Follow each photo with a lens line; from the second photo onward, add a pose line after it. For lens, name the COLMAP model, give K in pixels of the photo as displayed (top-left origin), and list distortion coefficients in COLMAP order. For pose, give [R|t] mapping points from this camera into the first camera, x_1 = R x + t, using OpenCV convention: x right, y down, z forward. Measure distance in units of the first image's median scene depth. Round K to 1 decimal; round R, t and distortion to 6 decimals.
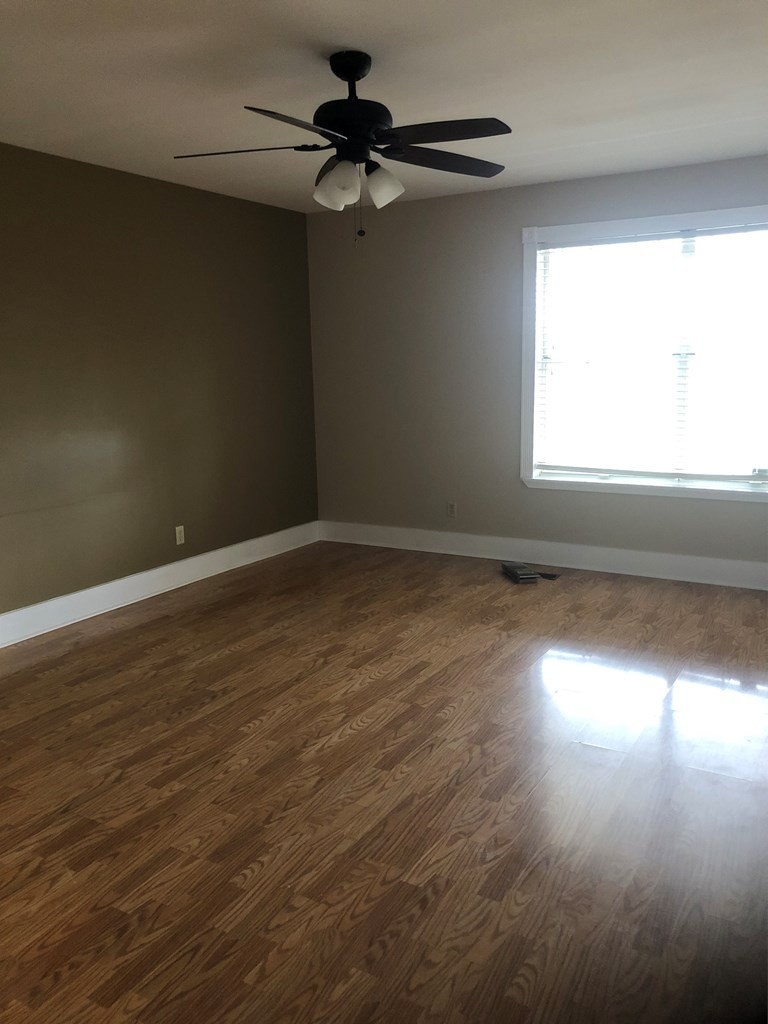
lens RADIAL K [[850.9, 0, 384.0], [0, 850.9, 512.0], [0, 0, 1]] dist [0.070697, -0.138072]
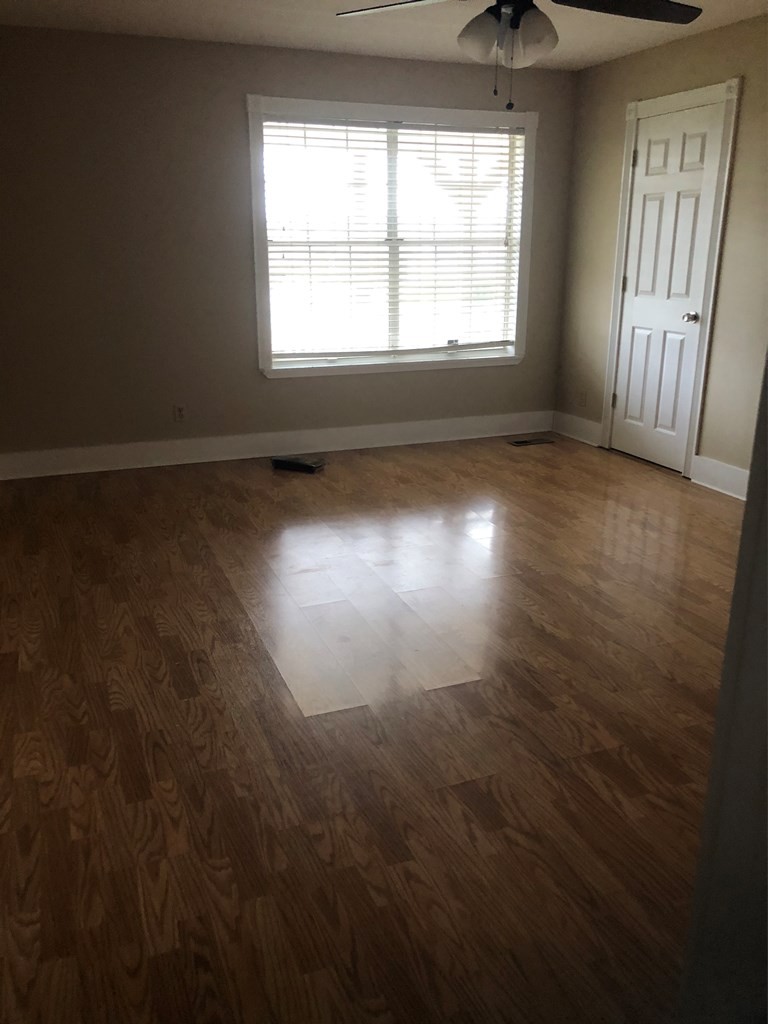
lens RADIAL K [[804.8, 0, 383.8], [0, 804.8, 560.2], [0, 0, 1]] dist [-0.012360, -0.002600]
pose [[0.623328, -0.271695, 0.733242, -0.551320], [0.126668, 0.960396, 0.248183, -0.046144], [-0.771633, -0.061821, 0.633057, 0.326934]]
